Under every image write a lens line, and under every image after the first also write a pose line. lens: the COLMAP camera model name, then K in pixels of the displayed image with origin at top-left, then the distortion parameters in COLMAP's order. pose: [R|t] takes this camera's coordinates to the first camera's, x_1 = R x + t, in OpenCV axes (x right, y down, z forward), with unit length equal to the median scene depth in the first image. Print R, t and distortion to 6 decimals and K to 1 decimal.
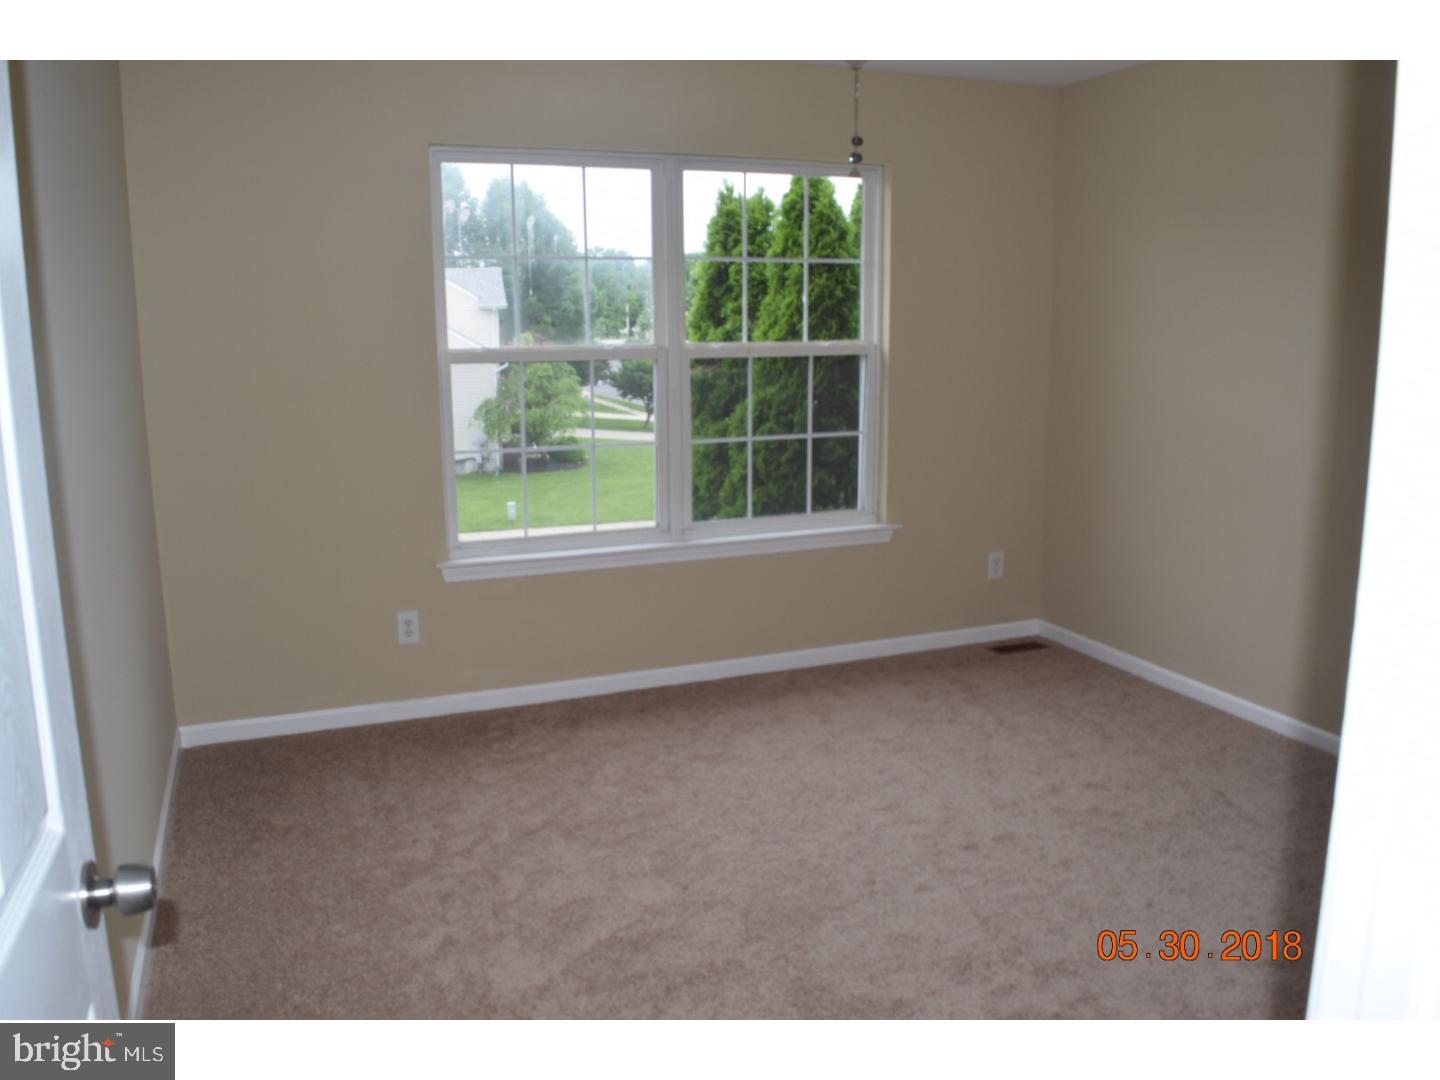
lens RADIAL K [[1199.9, 0, 720.0], [0, 1199.9, 540.0], [0, 0, 1]] dist [-0.002317, 0.000341]
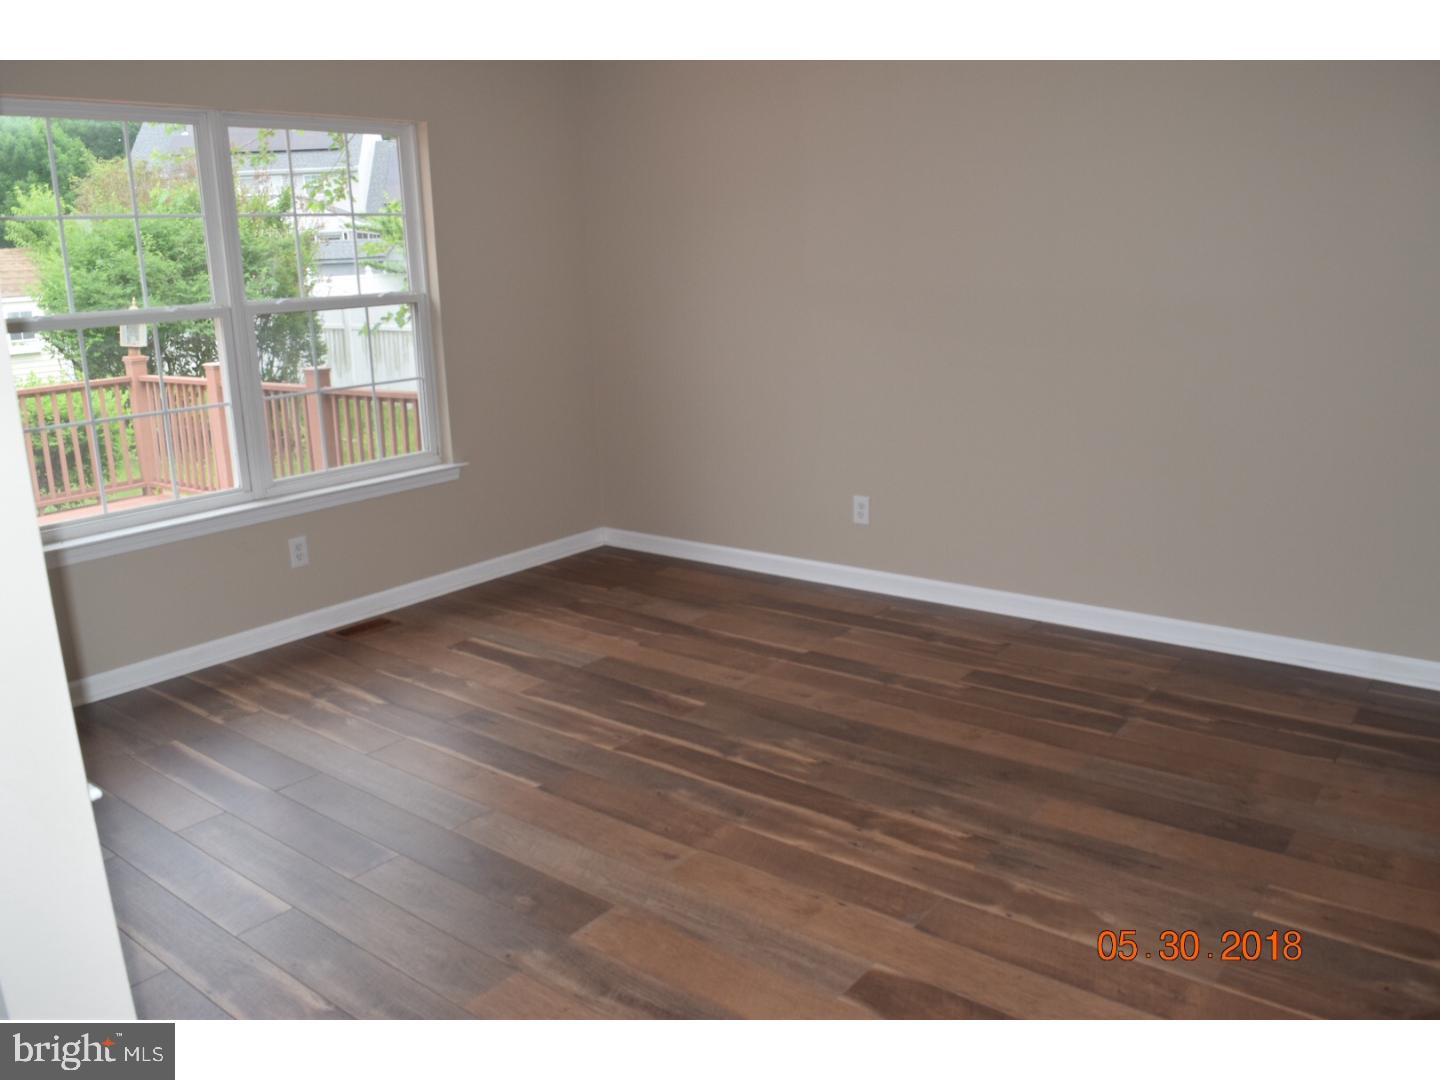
lens RADIAL K [[1199.9, 0, 720.0], [0, 1199.9, 540.0], [0, 0, 1]] dist [-0.002317, 0.000341]
pose [[0.878026, -0.139084, 0.457958, -0.143820], [0.122310, 0.990278, 0.066251, 0.012334], [-0.462721, -0.002157, 0.886502, -0.056427]]
